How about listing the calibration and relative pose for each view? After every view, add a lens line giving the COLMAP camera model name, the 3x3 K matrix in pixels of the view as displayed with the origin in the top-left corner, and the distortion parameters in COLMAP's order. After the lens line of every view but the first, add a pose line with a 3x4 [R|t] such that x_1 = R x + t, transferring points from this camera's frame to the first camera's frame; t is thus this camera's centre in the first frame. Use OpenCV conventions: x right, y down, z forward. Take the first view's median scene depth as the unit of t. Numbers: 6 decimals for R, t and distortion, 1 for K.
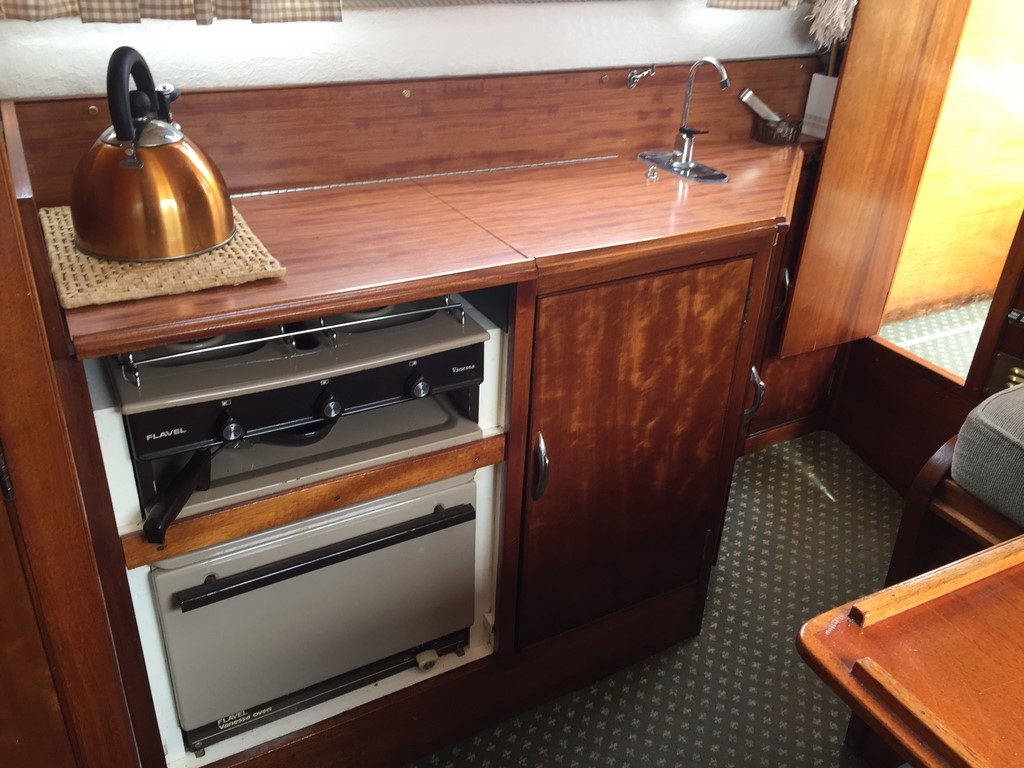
lens RADIAL K [[876.7, 0, 512.0], [0, 876.7, 384.0], [0, 0, 1]] dist [0.079859, -0.121462]
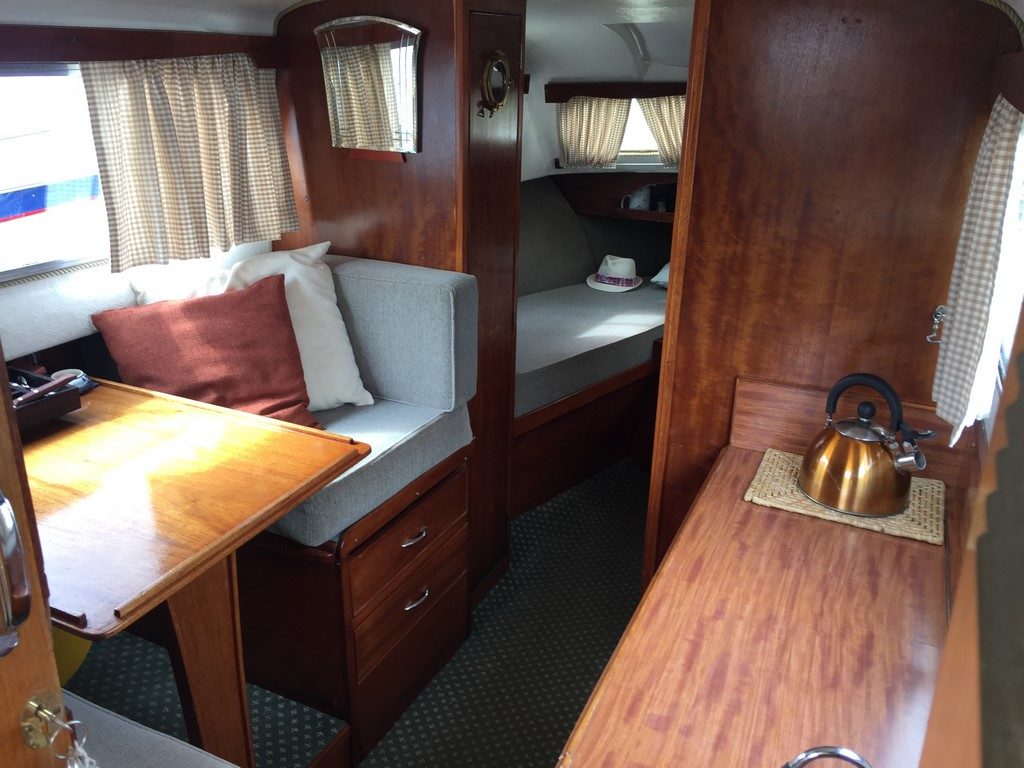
lens RADIAL K [[876.7, 0, 512.0], [0, 876.7, 384.0], [0, 0, 1]] dist [0.079859, -0.121462]
pose [[-0.791976, 0.163416, -0.588276, 0.706414], [-0.348174, 0.670612, 0.655022, -0.855140], [0.501547, 0.723584, -0.474212, 1.058410]]
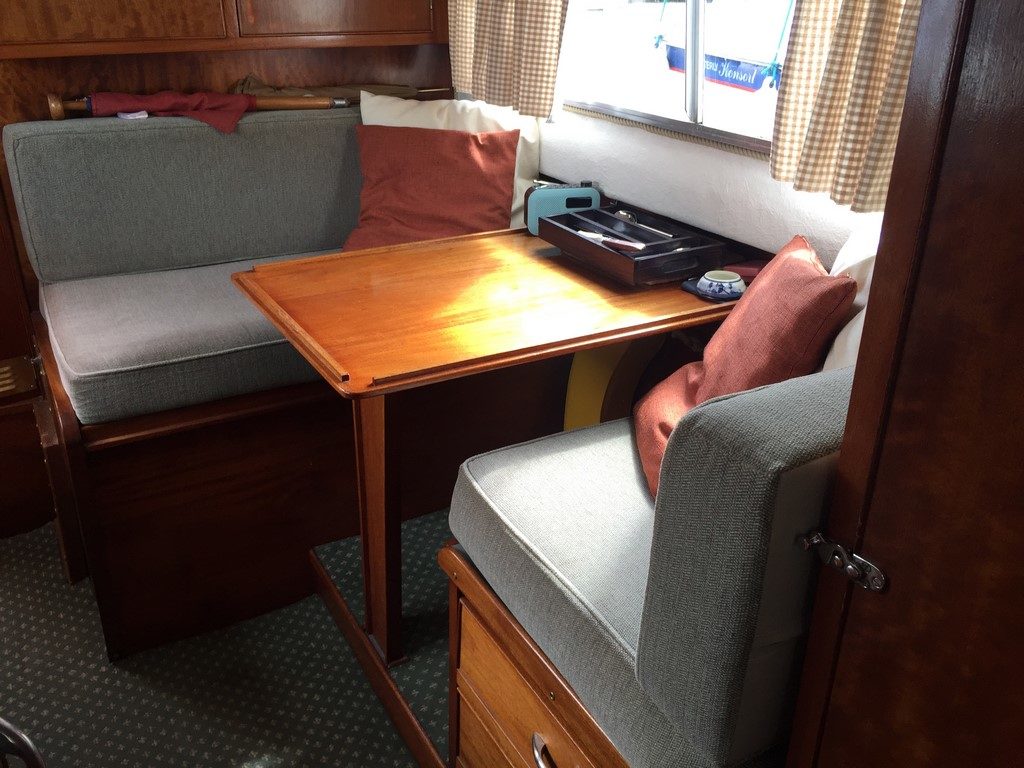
lens RADIAL K [[876.7, 0, 512.0], [0, 876.7, 384.0], [0, 0, 1]] dist [0.079859, -0.121462]
pose [[-0.046869, -0.465705, 0.883698, -0.673970], [0.475845, 0.767433, 0.429672, -0.202097], [-0.878280, 0.440641, 0.185634, 0.094680]]
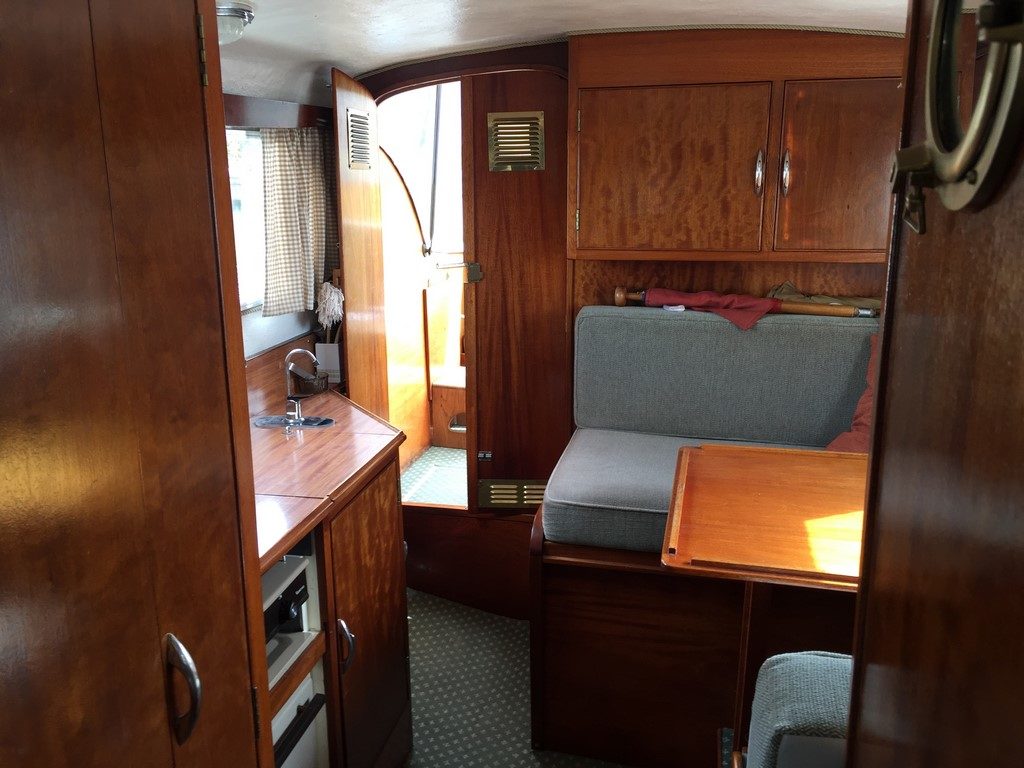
lens RADIAL K [[876.7, 0, 512.0], [0, 876.7, 384.0], [0, 0, 1]] dist [0.079859, -0.121462]
pose [[0.651950, -0.225959, 0.723812, -0.665078], [0.398860, 0.914028, -0.073919, -0.067869], [-0.644881, 0.336891, 0.686027, -0.234178]]
